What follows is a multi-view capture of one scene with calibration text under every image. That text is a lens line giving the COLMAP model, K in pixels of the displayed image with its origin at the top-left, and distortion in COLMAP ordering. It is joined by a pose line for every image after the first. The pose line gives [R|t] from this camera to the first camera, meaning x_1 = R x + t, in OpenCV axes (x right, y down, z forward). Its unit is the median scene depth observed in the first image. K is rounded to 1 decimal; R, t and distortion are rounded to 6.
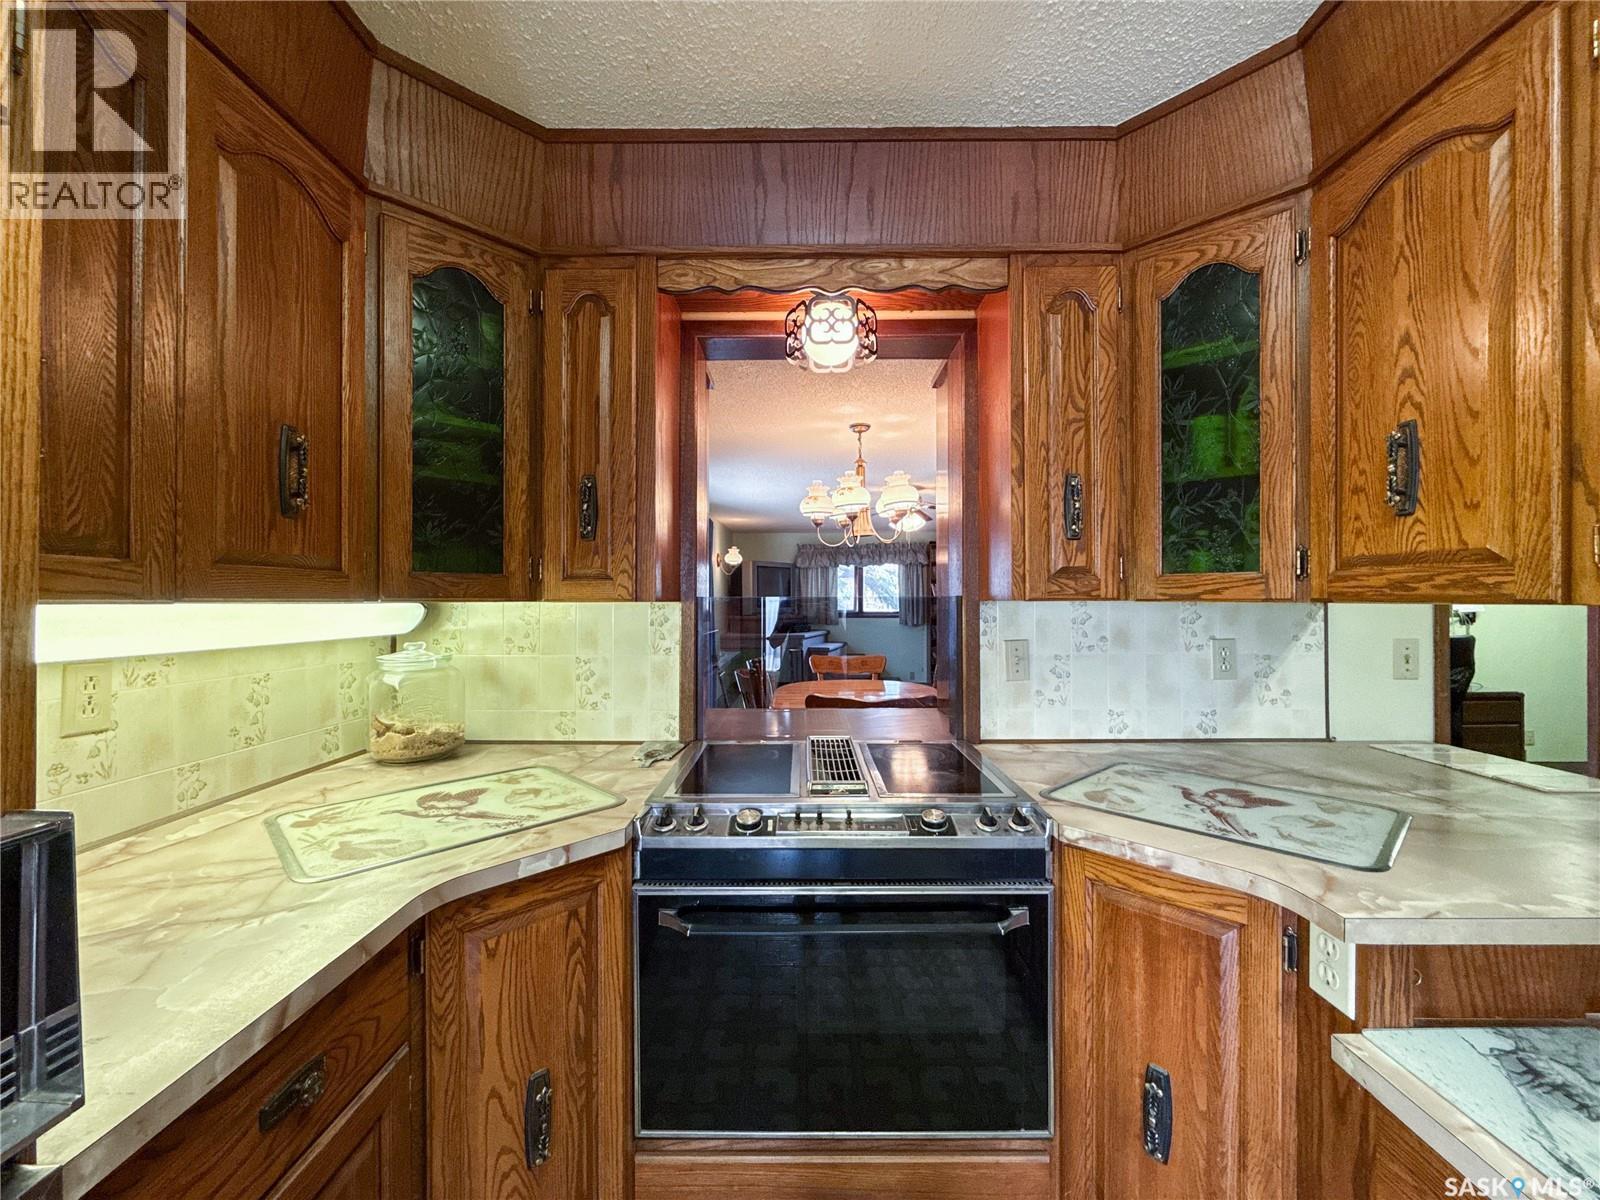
lens RADIAL K [[592.2, 0, 804.8], [0, 592.2, 581.0], [0, 0, 1]] dist [-0.000652, -0.000033]
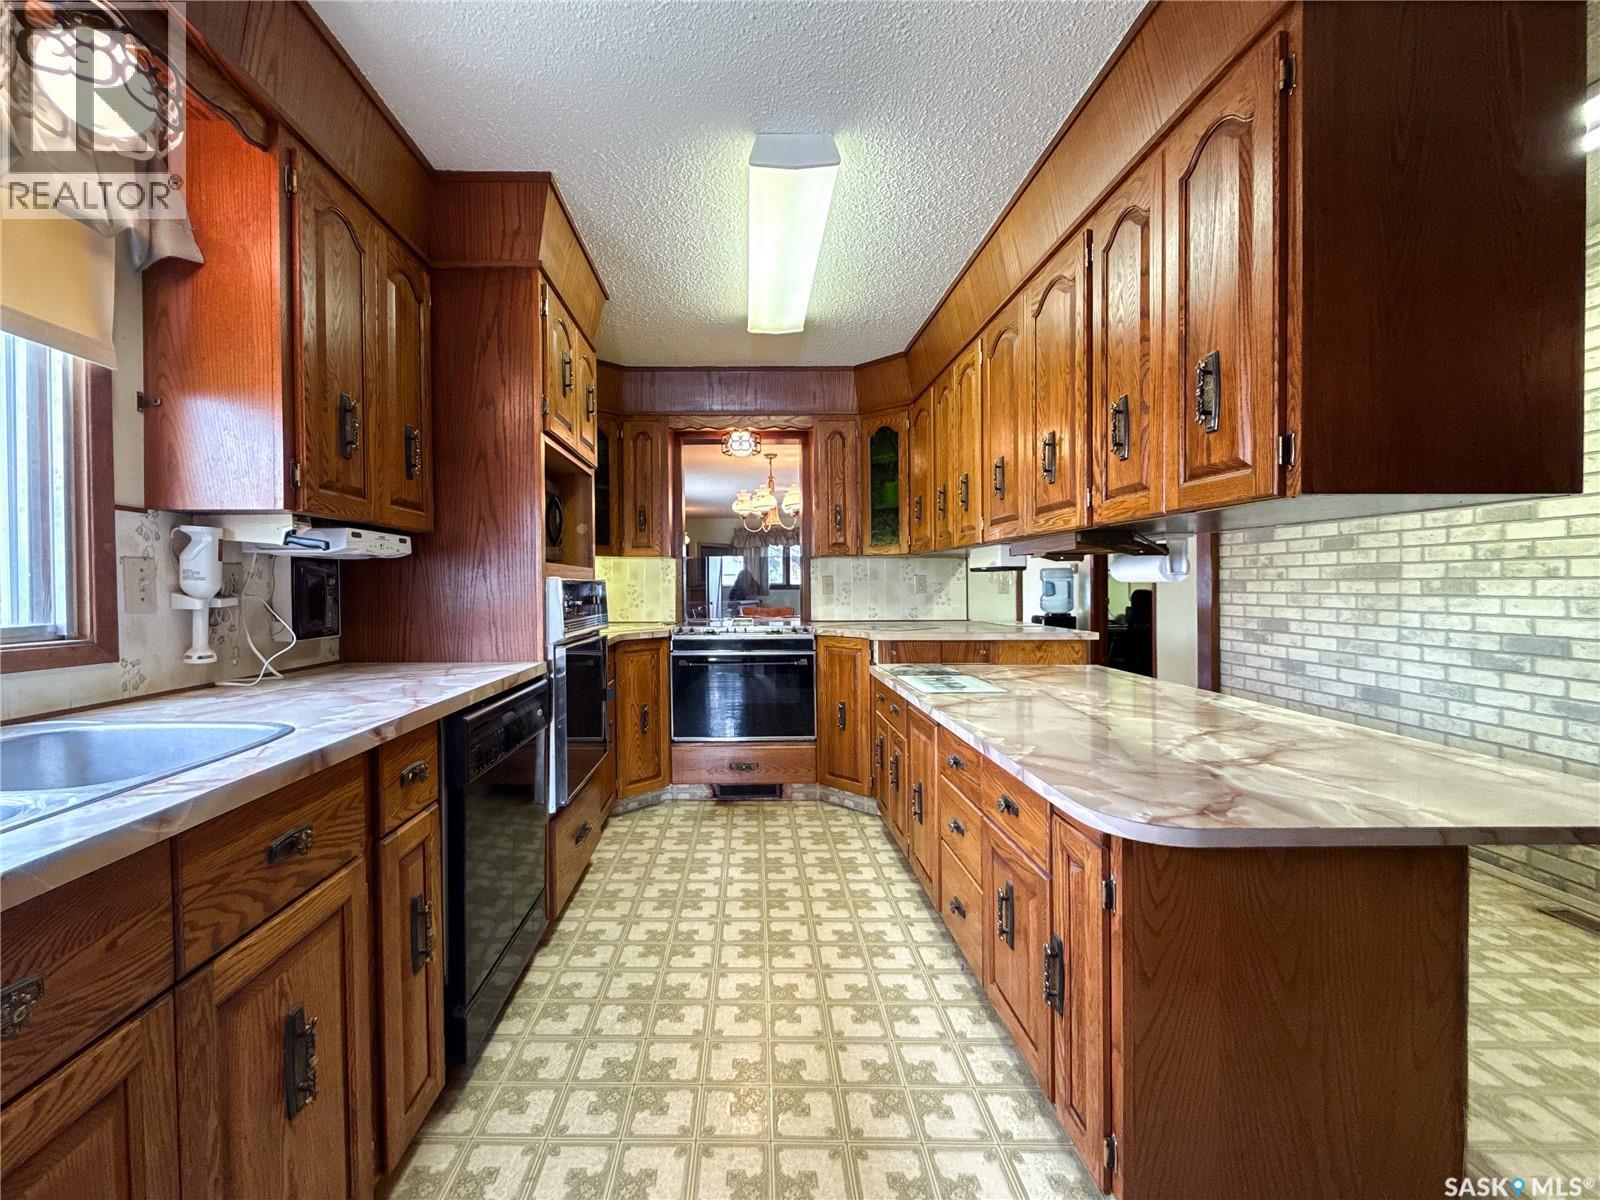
lens RADIAL K [[642.8, 0, 795.7], [0, 642.8, 594.7], [0, 0, 1]] dist [-0.001629, -0.000203]
pose [[0.997212, -0.007455, 0.074244, 0.070276], [0.004003, 0.998908, 0.046549, 0.068424], [-0.074510, -0.046122, 0.996153, -1.674016]]
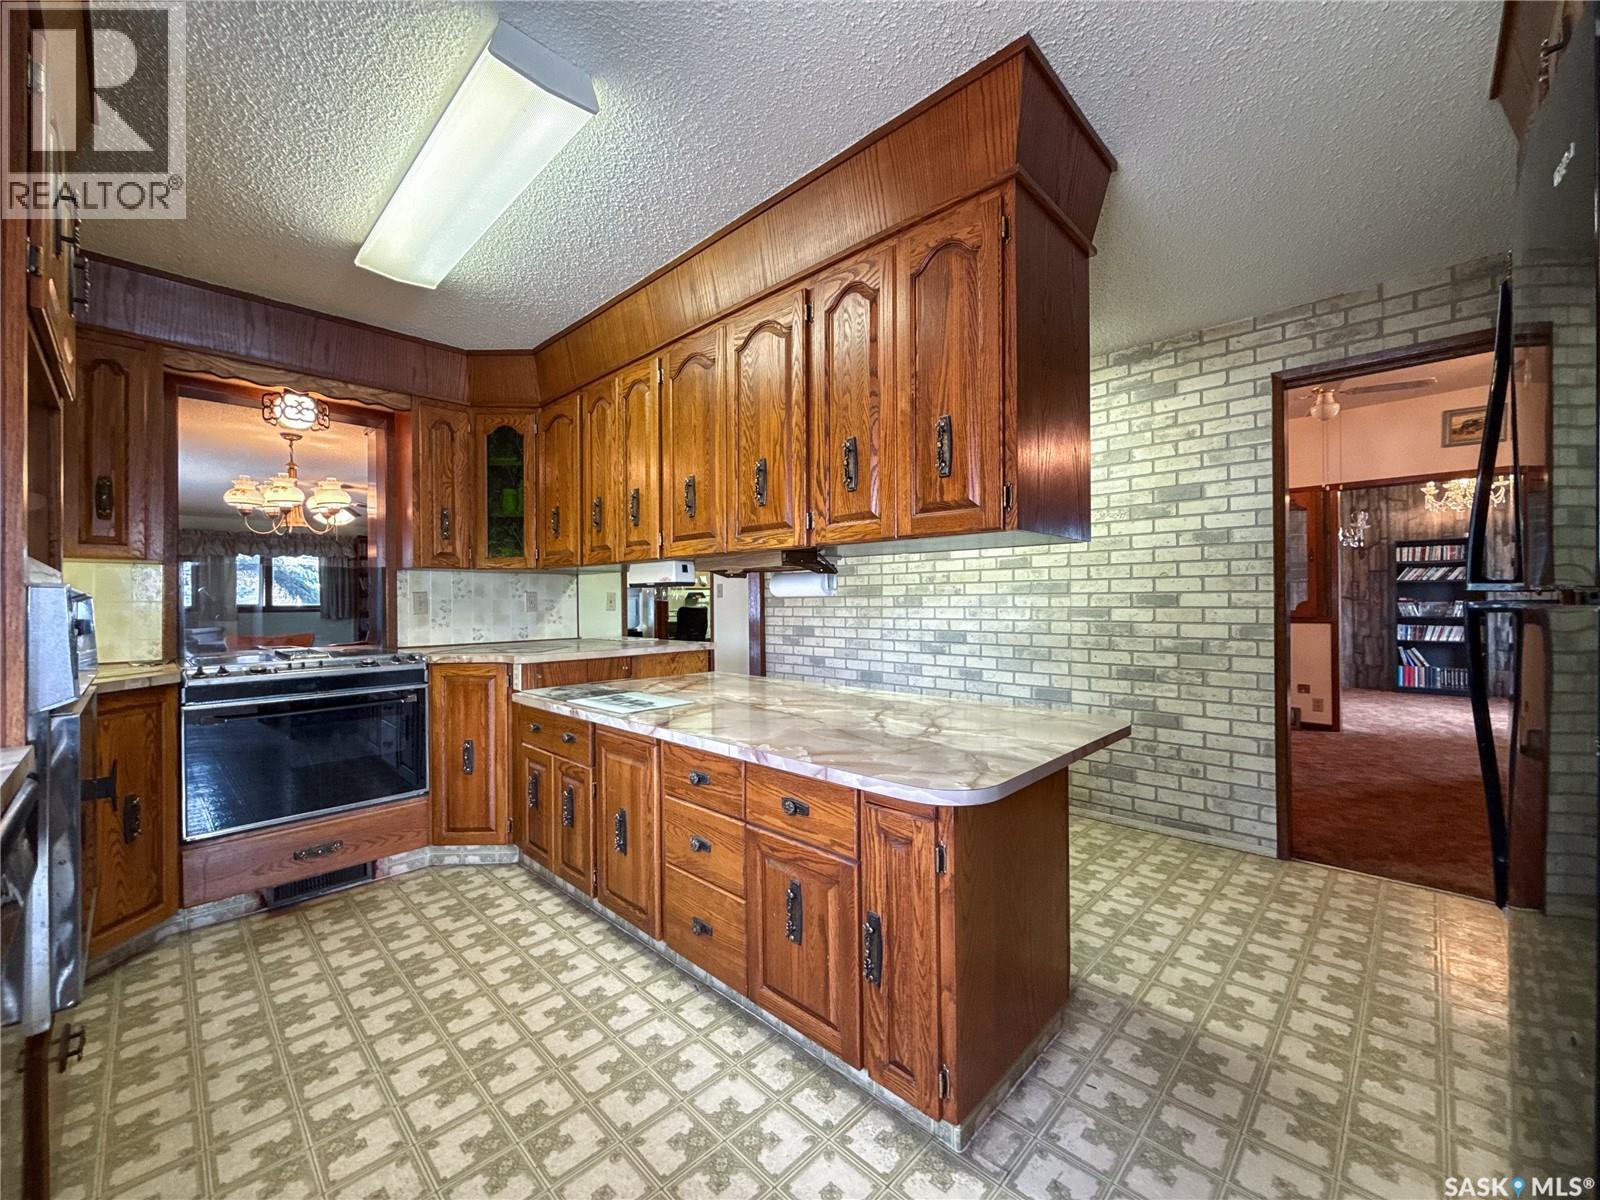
lens RADIAL K [[603.2, 0, 779.9], [0, 603.2, 599.9], [0, 0, 1]] dist [-0.000338, -0.000210]
pose [[0.680380, -0.007945, 0.732816, -0.307180], [-0.009668, 0.999757, 0.019815, 0.090182], [-0.732796, -0.020566, 0.680138, -1.317759]]
